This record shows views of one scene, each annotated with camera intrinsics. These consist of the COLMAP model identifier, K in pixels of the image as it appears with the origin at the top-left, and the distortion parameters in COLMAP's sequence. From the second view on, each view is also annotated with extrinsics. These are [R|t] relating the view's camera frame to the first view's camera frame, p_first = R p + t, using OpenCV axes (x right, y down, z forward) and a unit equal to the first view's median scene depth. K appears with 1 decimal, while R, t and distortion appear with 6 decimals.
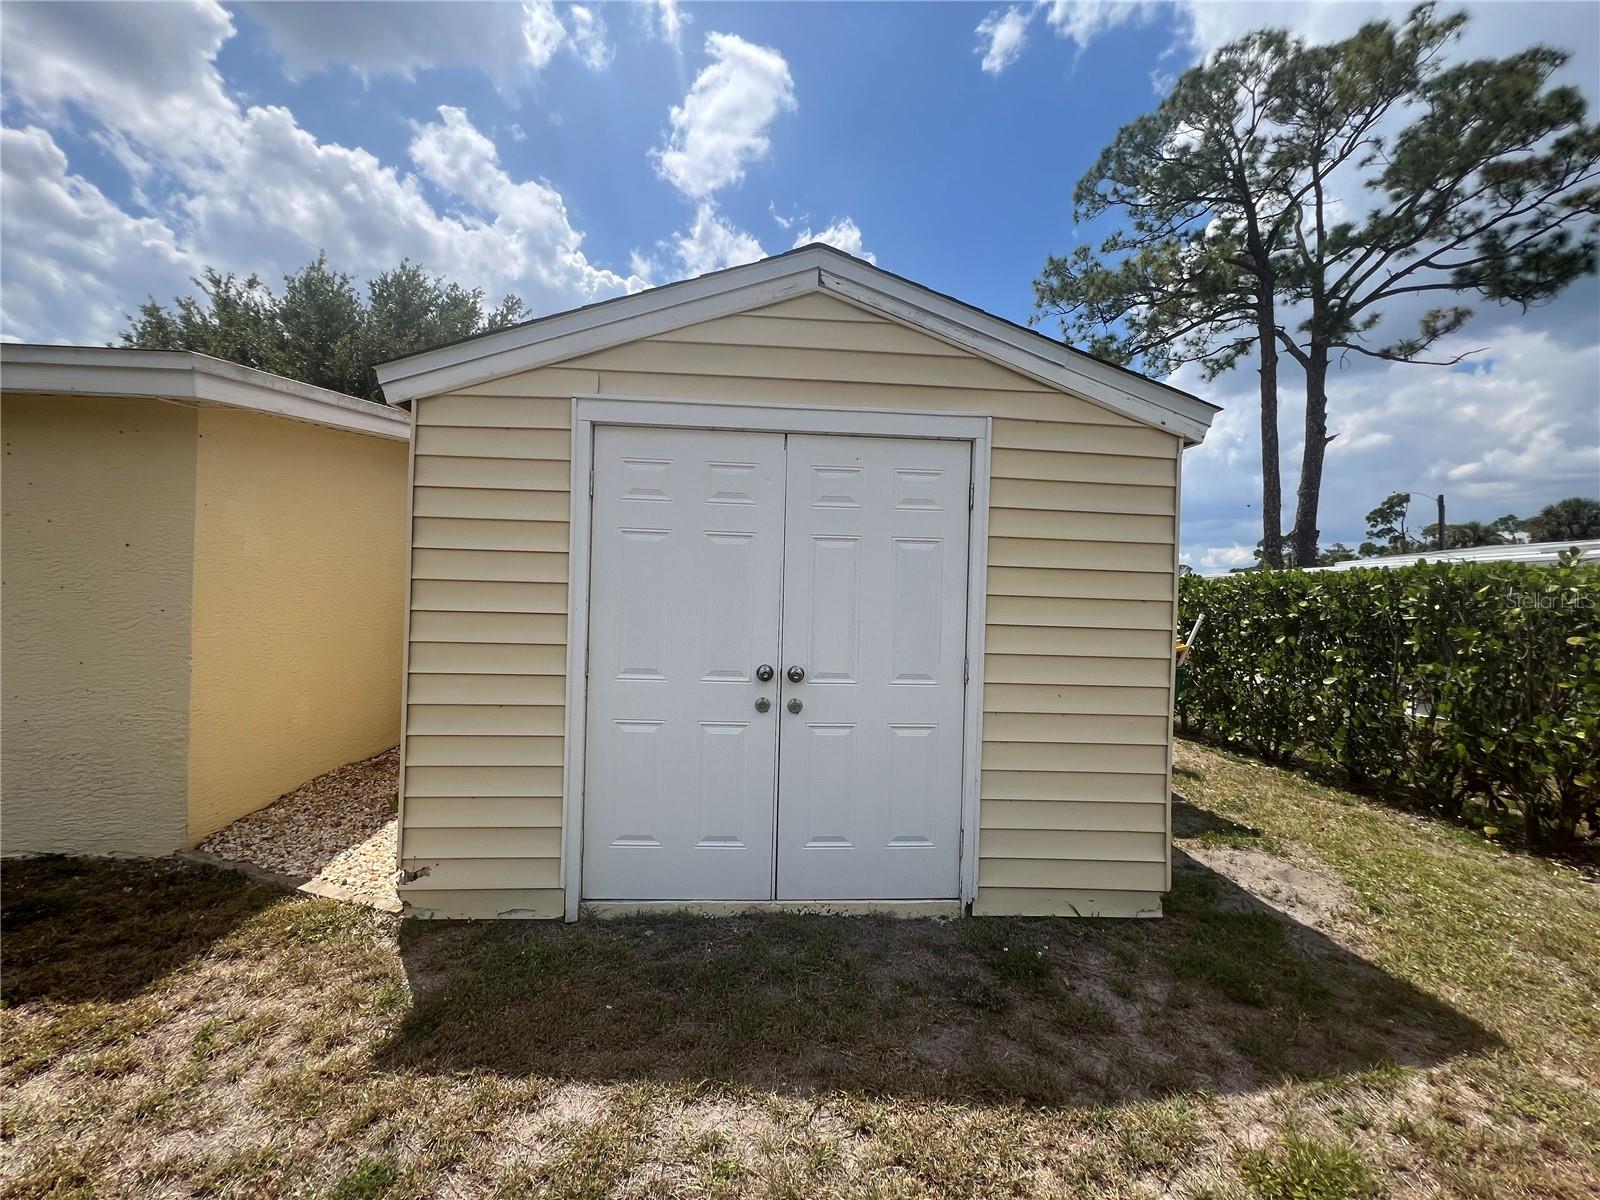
lens RADIAL K [[642.5, 0, 802.2], [0, 642.5, 597.2], [0, 0, 1]] dist [-0.002608, 0.000857]
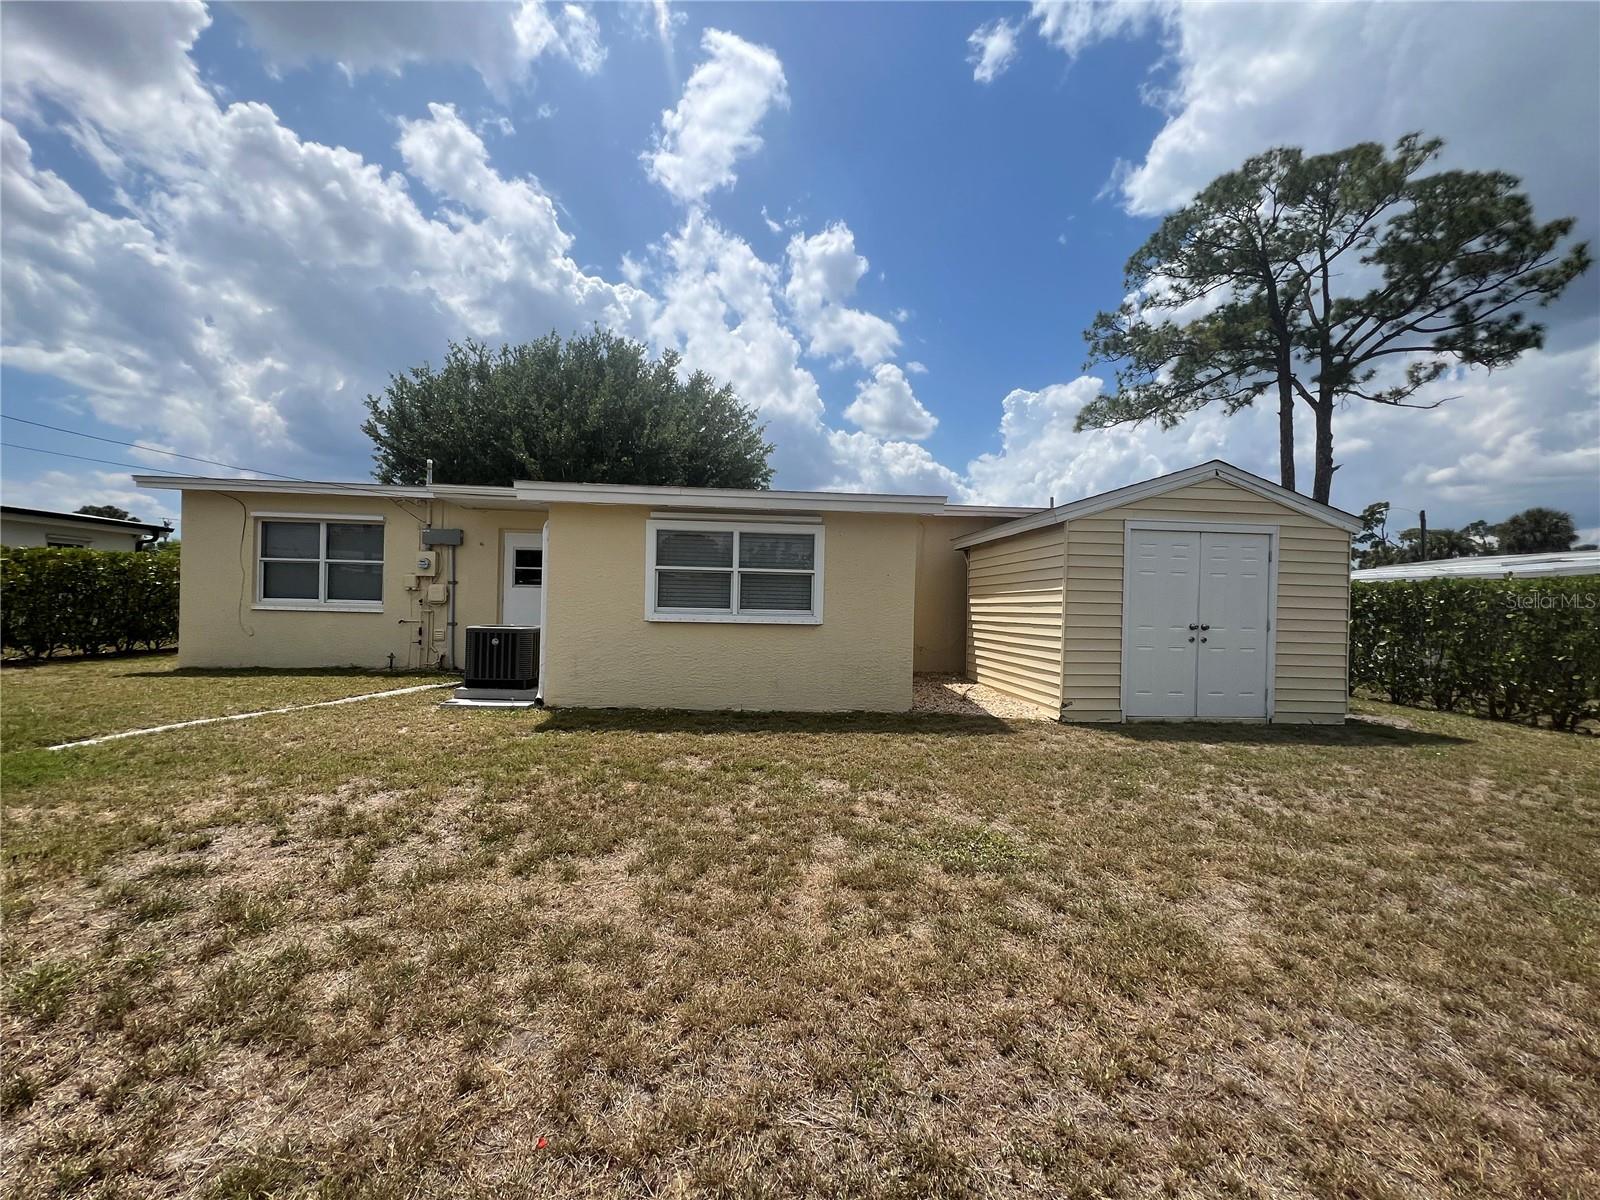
lens RADIAL K [[642.5, 0, 805.2], [0, 642.5, 602.5], [0, 0, 1]] dist [-0.002608, 0.000857]
pose [[0.999748, -0.002372, 0.022321, -0.237254], [0.002285, 0.999990, 0.003926, 0.001836], [-0.022330, -0.003874, 0.999743, -0.224300]]
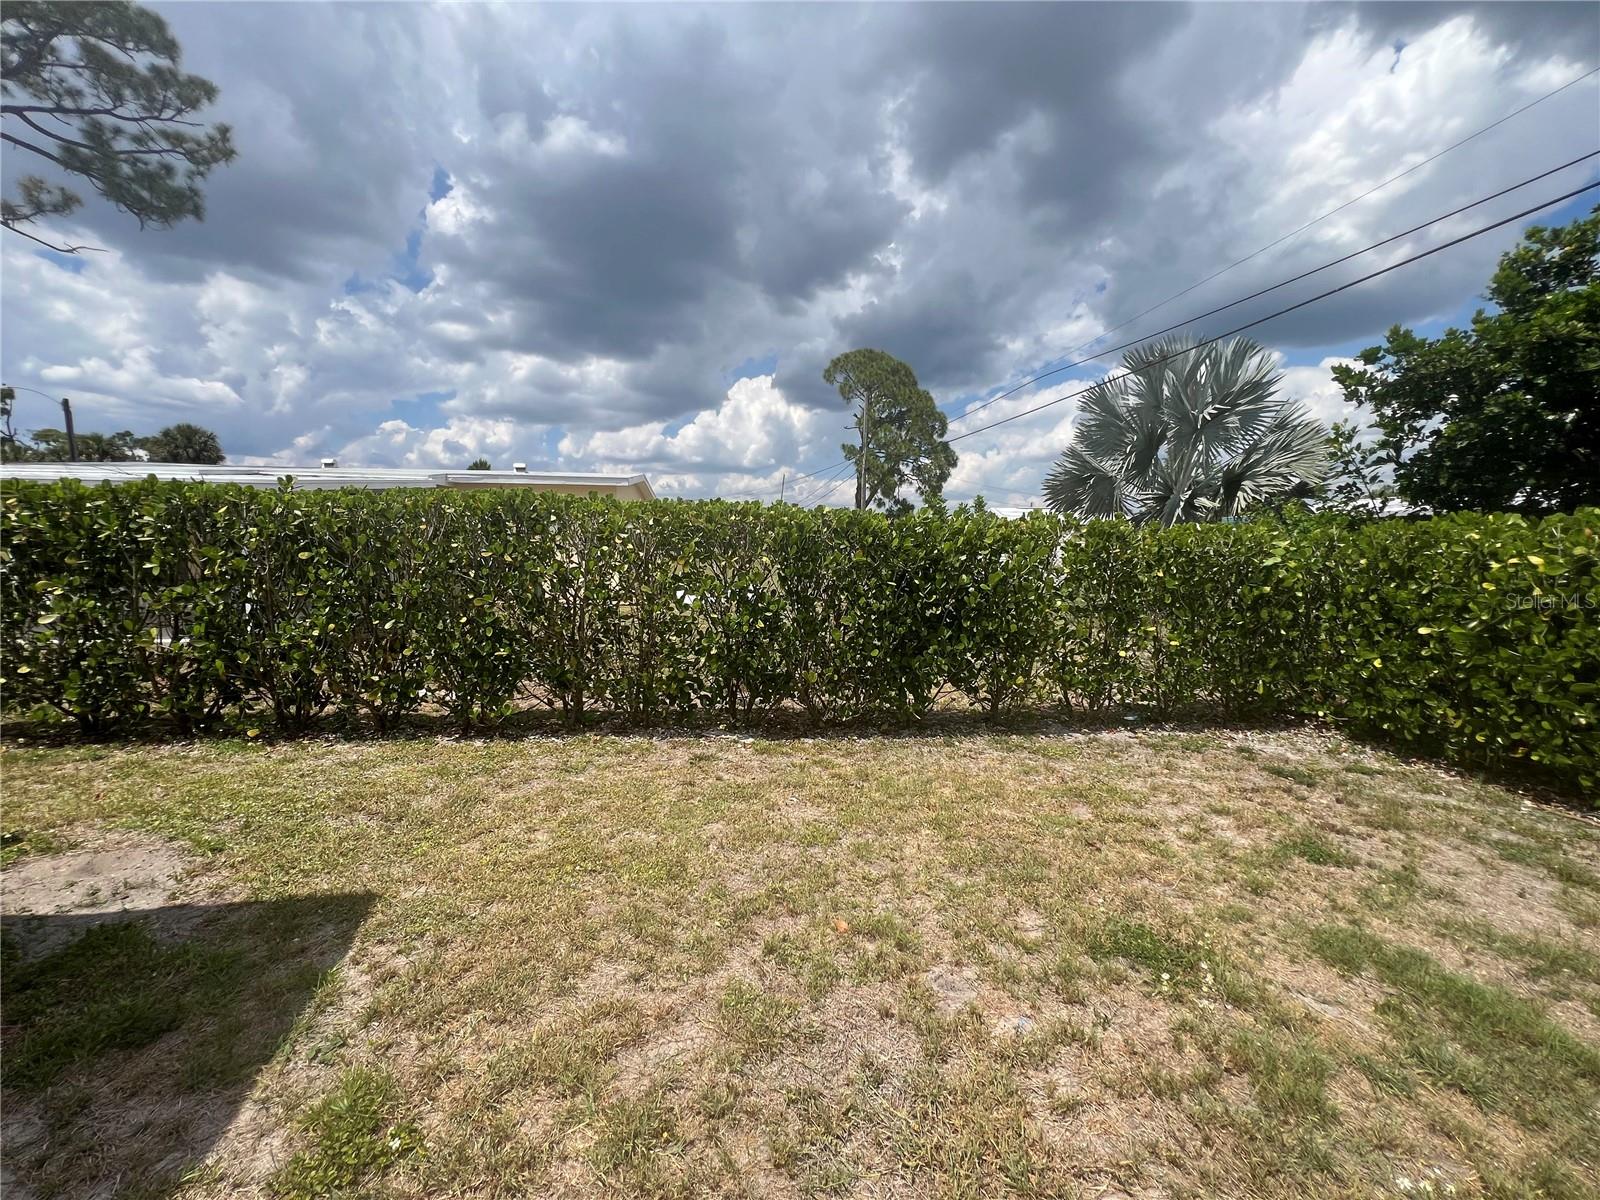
lens RADIAL K [[642.5, 0, 798.8], [0, 642.5, 601.9], [0, 0, 1]] dist [-0.002608, 0.000857]
pose [[-0.063118, -0.120767, 0.990672, -0.007292], [-0.017186, 0.992636, 0.119912, -0.000863], [-0.997858, -0.009457, -0.064728, 0.025014]]
